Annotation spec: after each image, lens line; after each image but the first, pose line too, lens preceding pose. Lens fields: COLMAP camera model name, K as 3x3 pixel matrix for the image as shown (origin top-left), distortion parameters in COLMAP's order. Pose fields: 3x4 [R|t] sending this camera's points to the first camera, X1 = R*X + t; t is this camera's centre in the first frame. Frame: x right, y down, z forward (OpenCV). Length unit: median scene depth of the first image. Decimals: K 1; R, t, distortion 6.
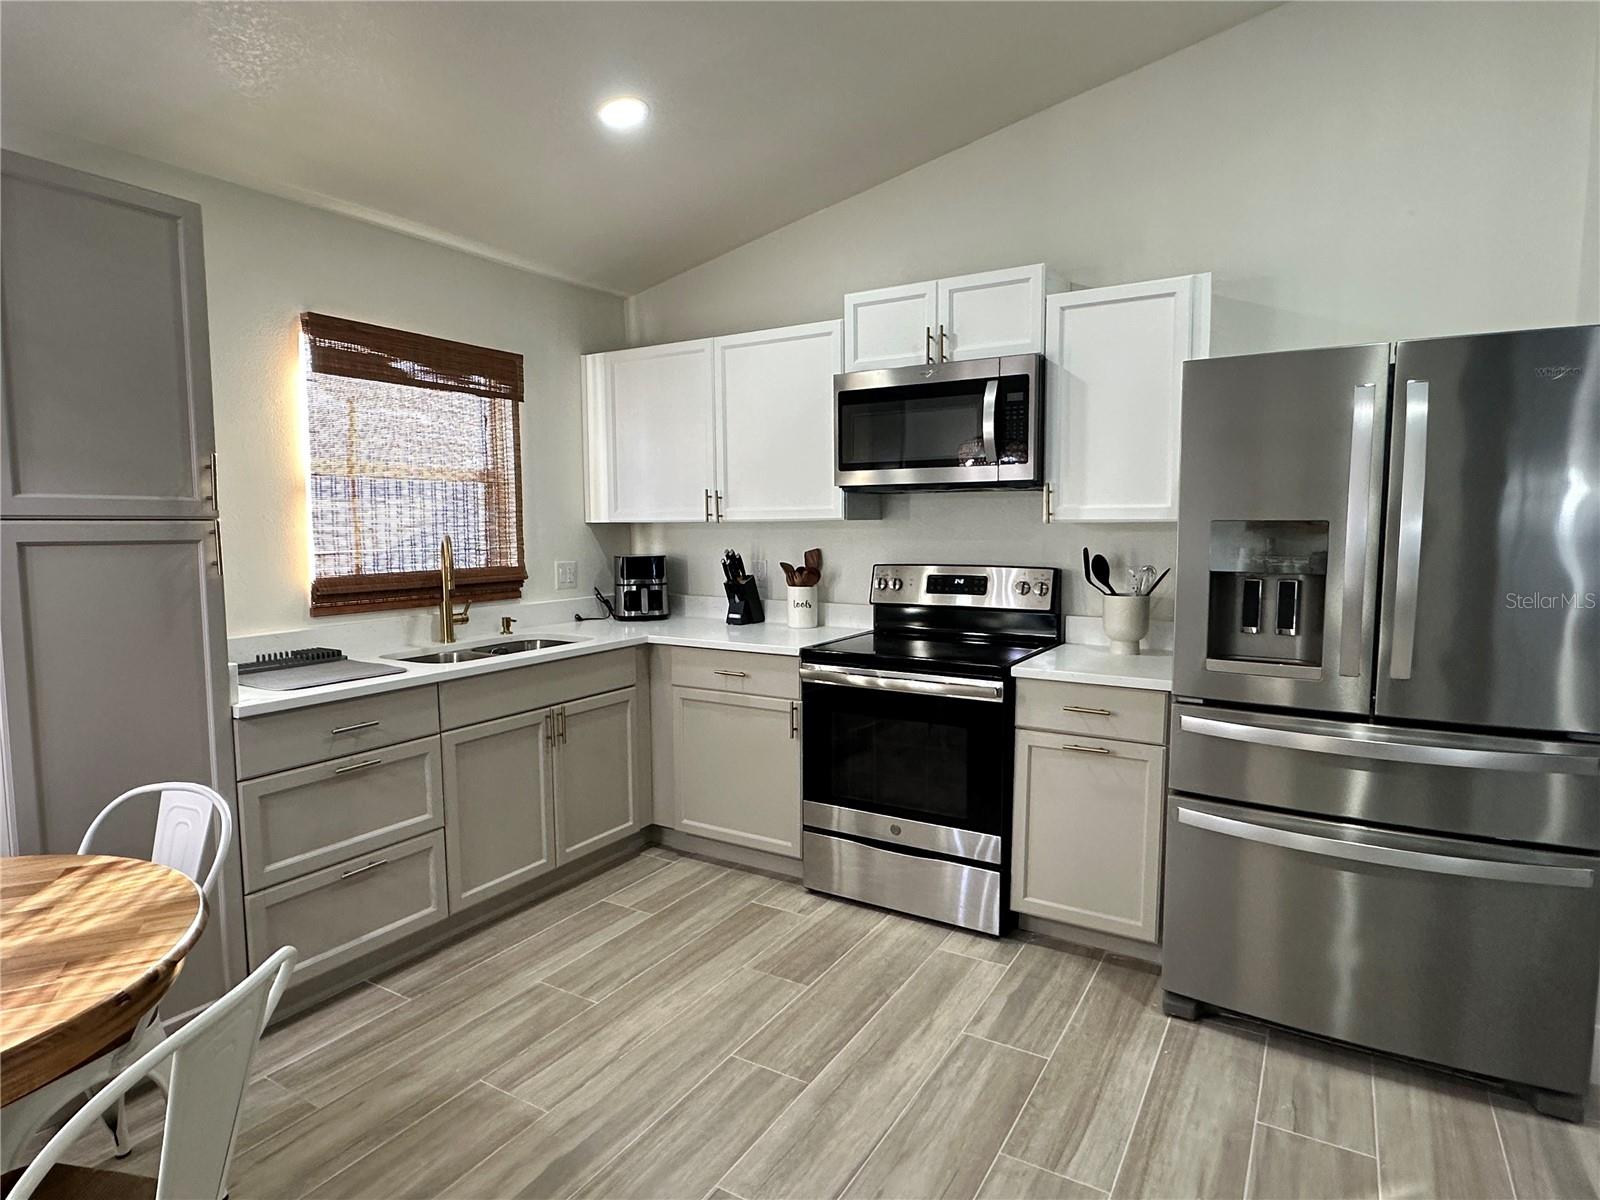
lens RADIAL K [[903.1, 0, 795.5], [0, 903.1, 604.0], [0, 0, 1]] dist [-0.006687, 0.002149]
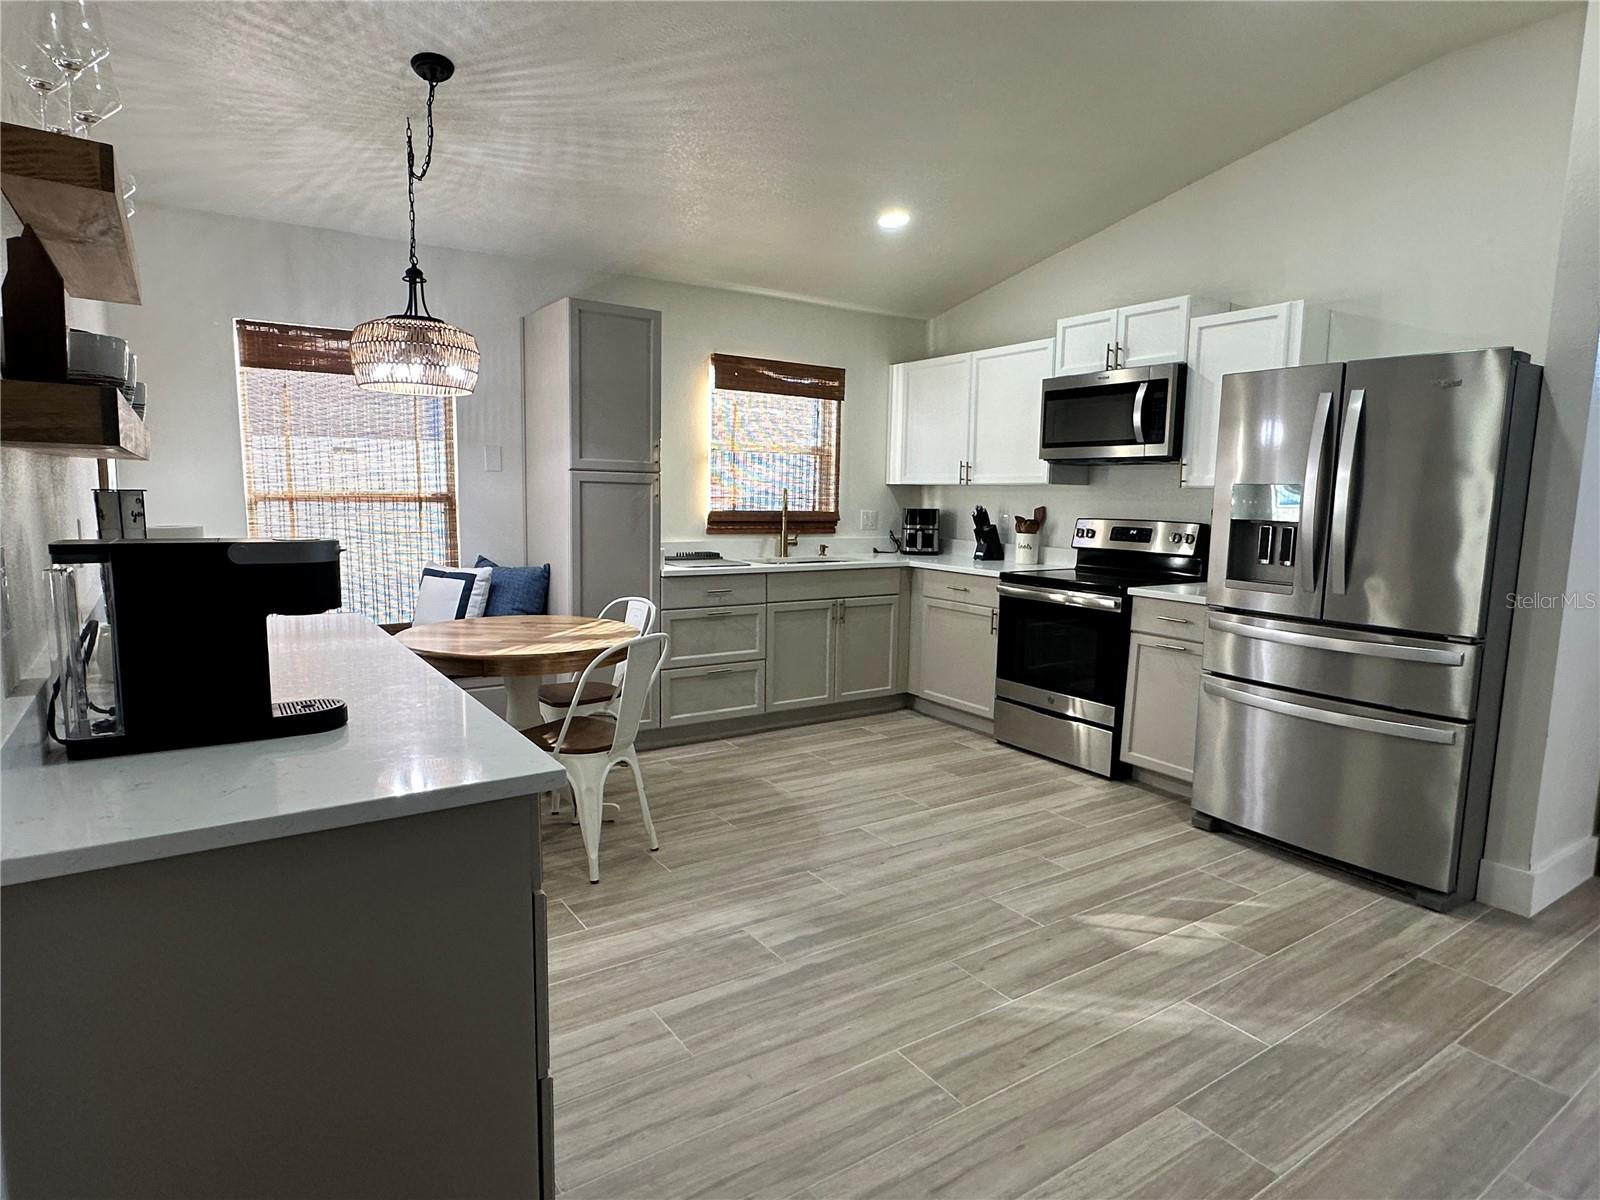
lens RADIAL K [[903.1, 0, 799.4], [0, 903.1, 606.6], [0, 0, 1]] dist [-0.006687, 0.002149]
pose [[0.906460, 0.075860, -0.415423, 0.341929], [-0.063105, 0.997020, 0.044369, 0.065238], [0.417551, -0.014004, 0.908546, -0.478673]]
